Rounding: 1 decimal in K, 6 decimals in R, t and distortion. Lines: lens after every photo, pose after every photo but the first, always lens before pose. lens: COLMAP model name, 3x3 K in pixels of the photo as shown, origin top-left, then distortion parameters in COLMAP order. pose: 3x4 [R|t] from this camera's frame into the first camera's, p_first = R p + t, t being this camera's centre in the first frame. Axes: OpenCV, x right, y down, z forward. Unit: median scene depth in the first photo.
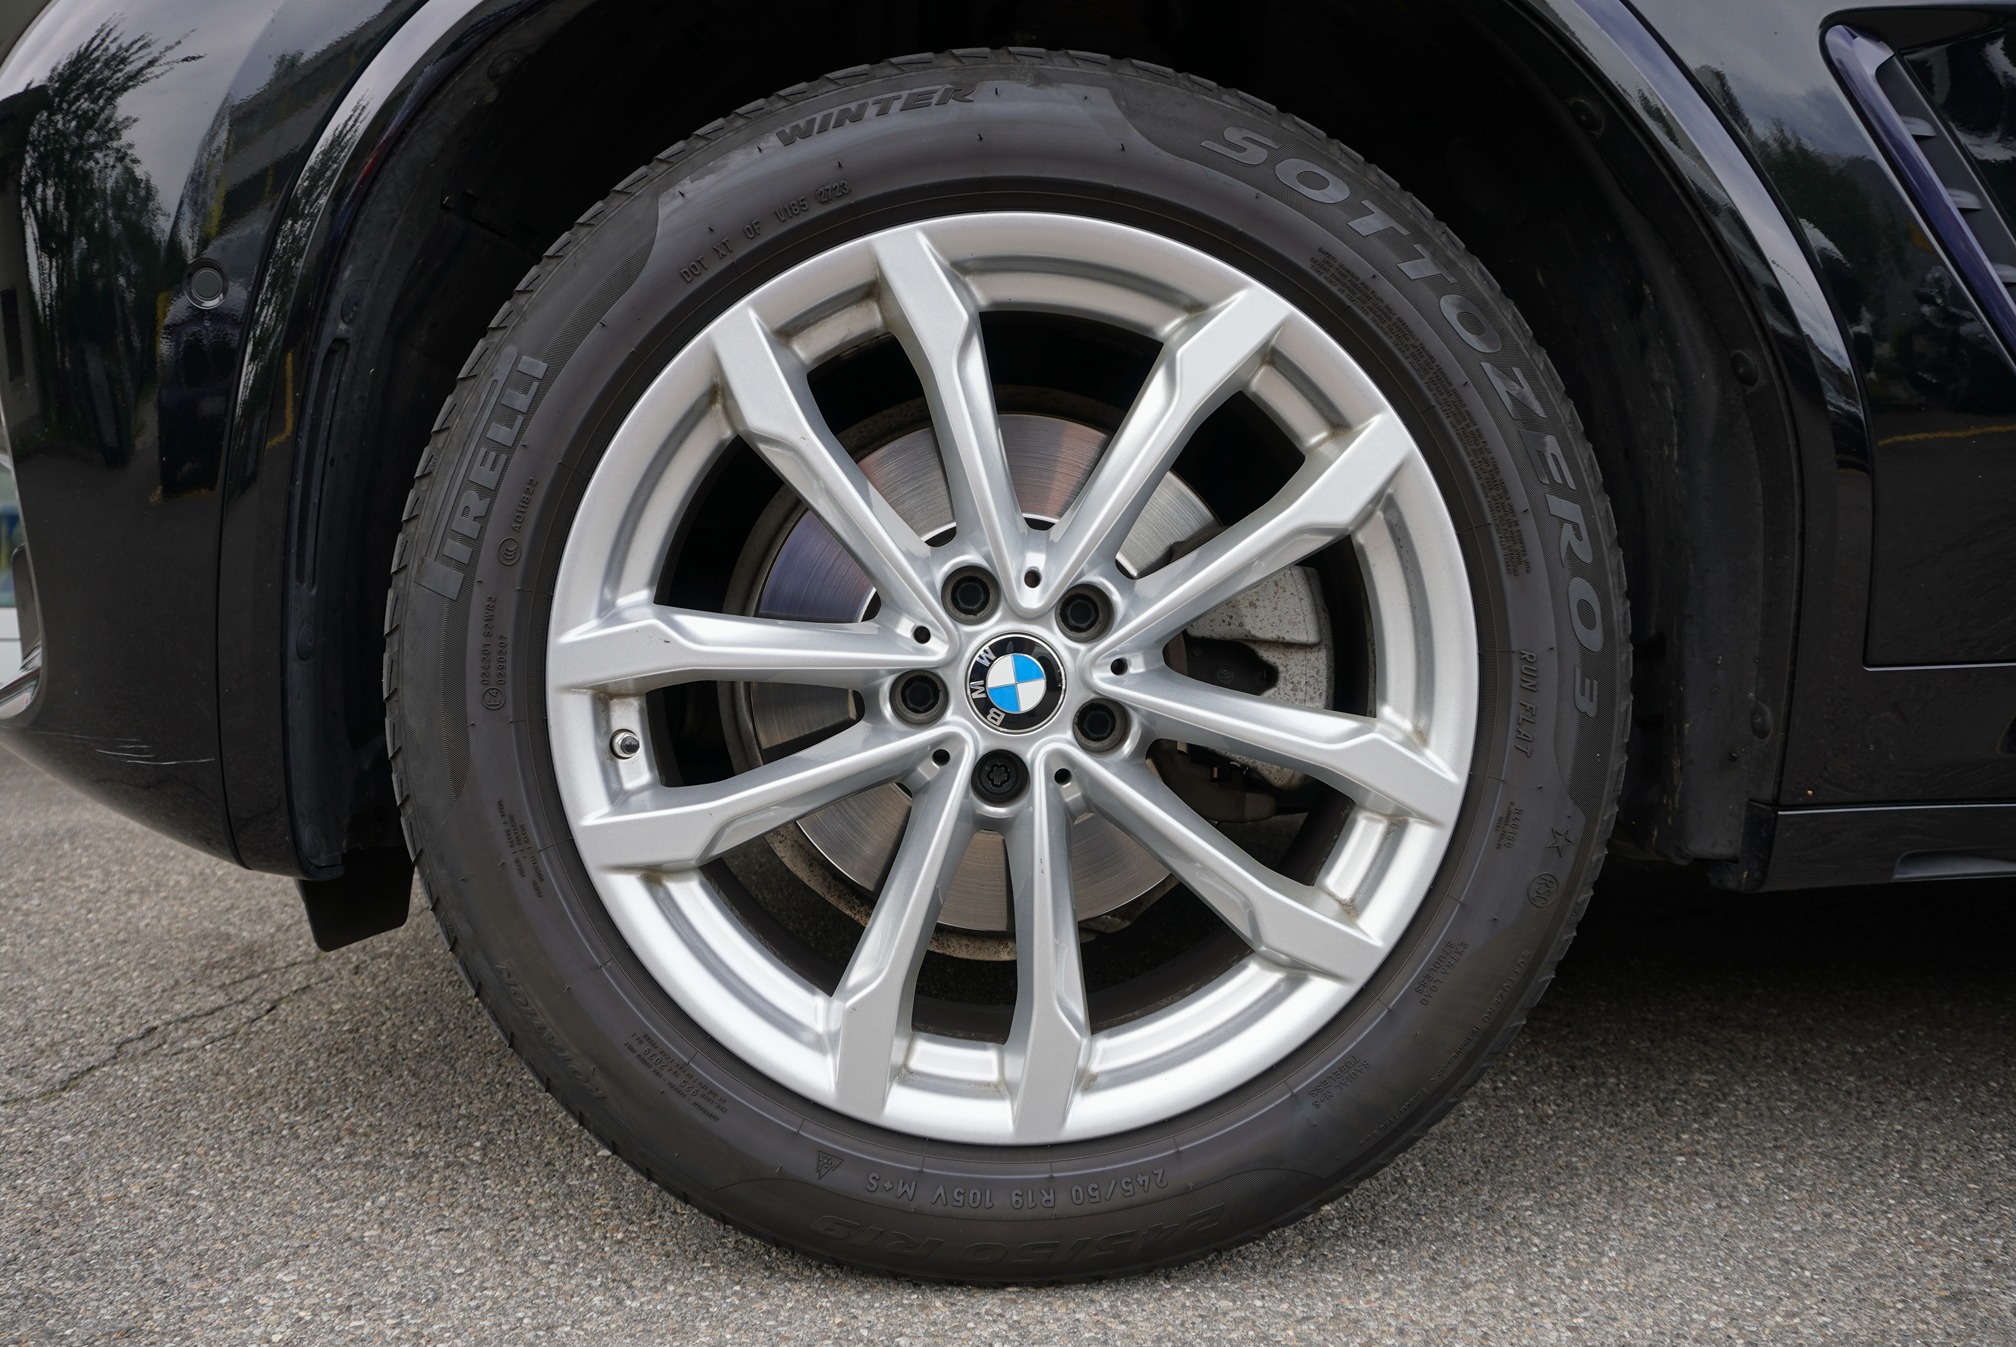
lens RADIAL K [[1622.4, 0, 1008.0], [0, 1622.4, 673.5], [0, 0, 1]] dist [-0.046954, -0.000921]
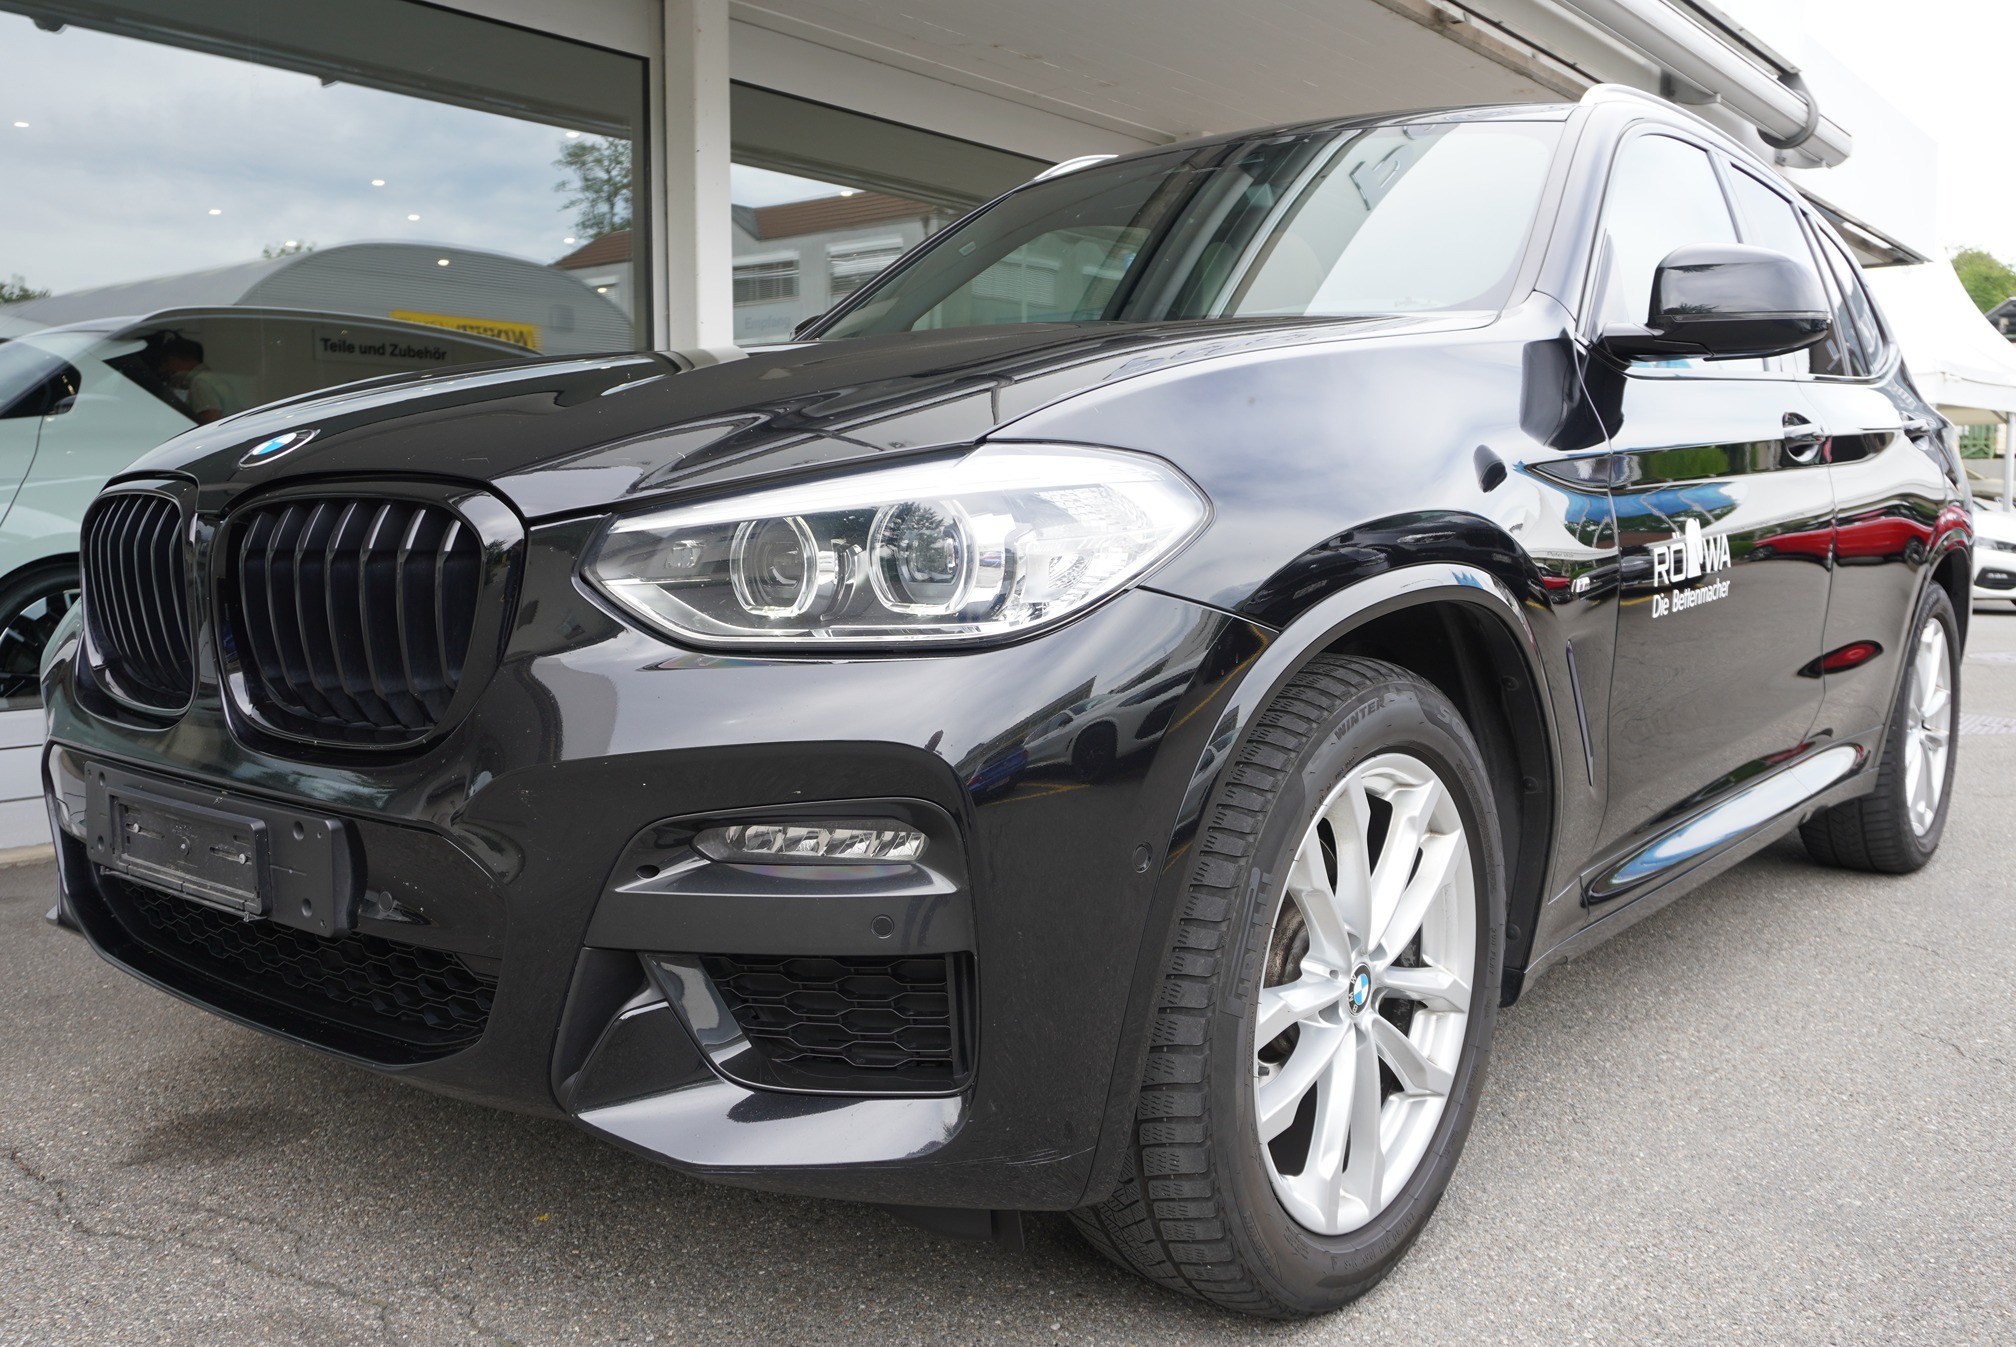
lens RADIAL K [[1716.1, 0, 1008.0], [0, 1716.1, 673.5], [0, 0, 1]] dist [-0.006706, -0.006927]
pose [[0.649056, -0.074561, 0.757078, -1.792345], [0.034176, 0.997038, 0.068893, -0.525531], [-0.759973, -0.018842, 0.649682, -0.003087]]
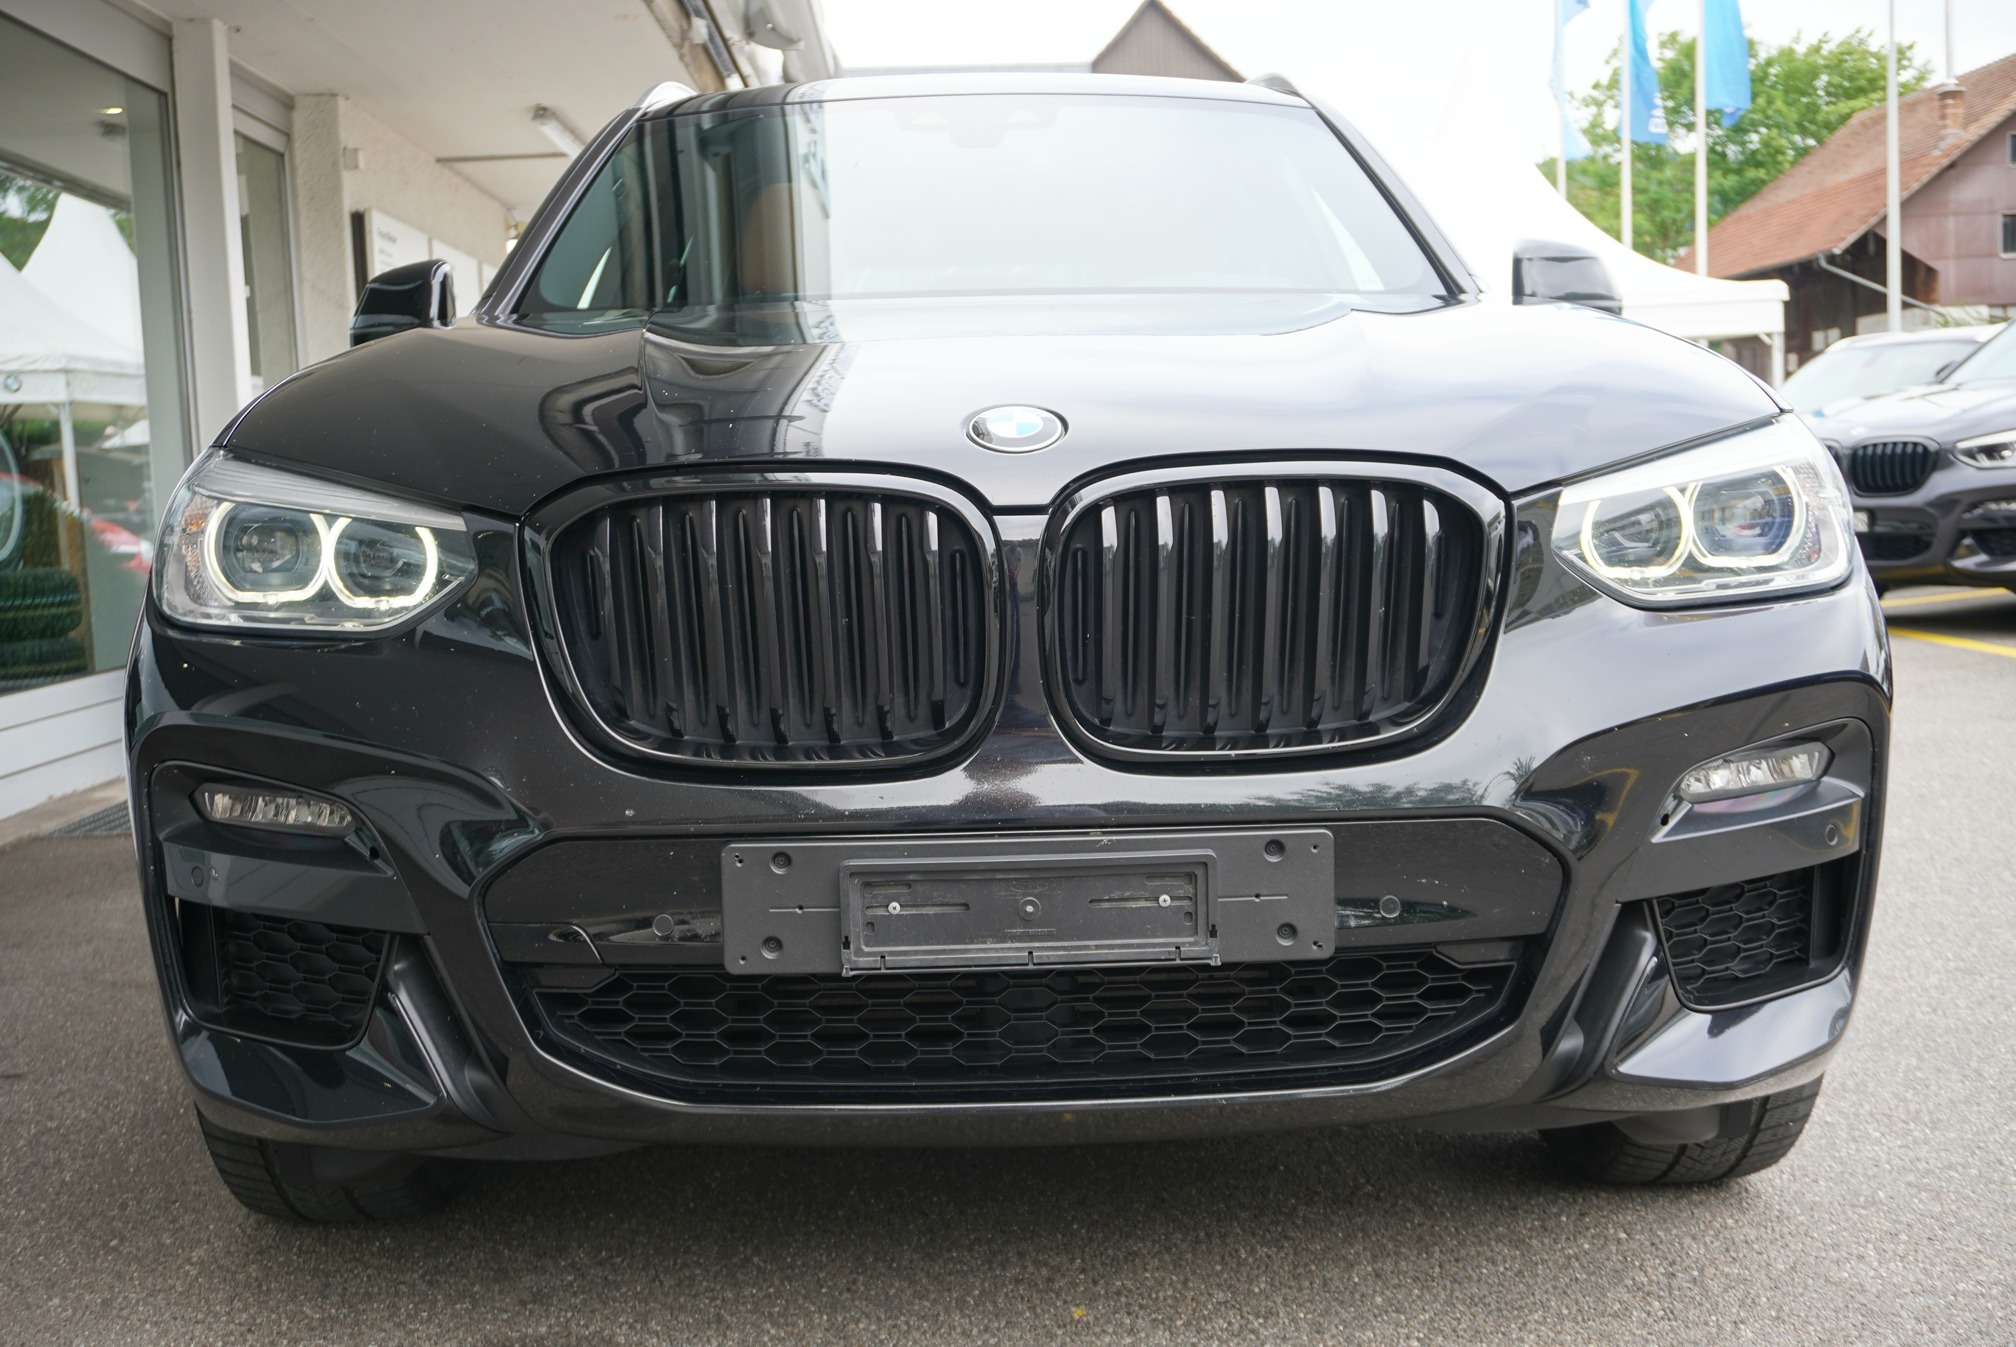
lens RADIAL K [[2182.9, 0, 1009.8], [0, 2182.9, 678.6], [0, 0, 1]] dist [0.003160, 0.013227]
pose [[-0.000884, -0.092256, 0.995735, -2.964874], [0.080406, 0.992505, 0.092028, -0.634474], [-0.996762, 0.080144, 0.006541, 1.934315]]
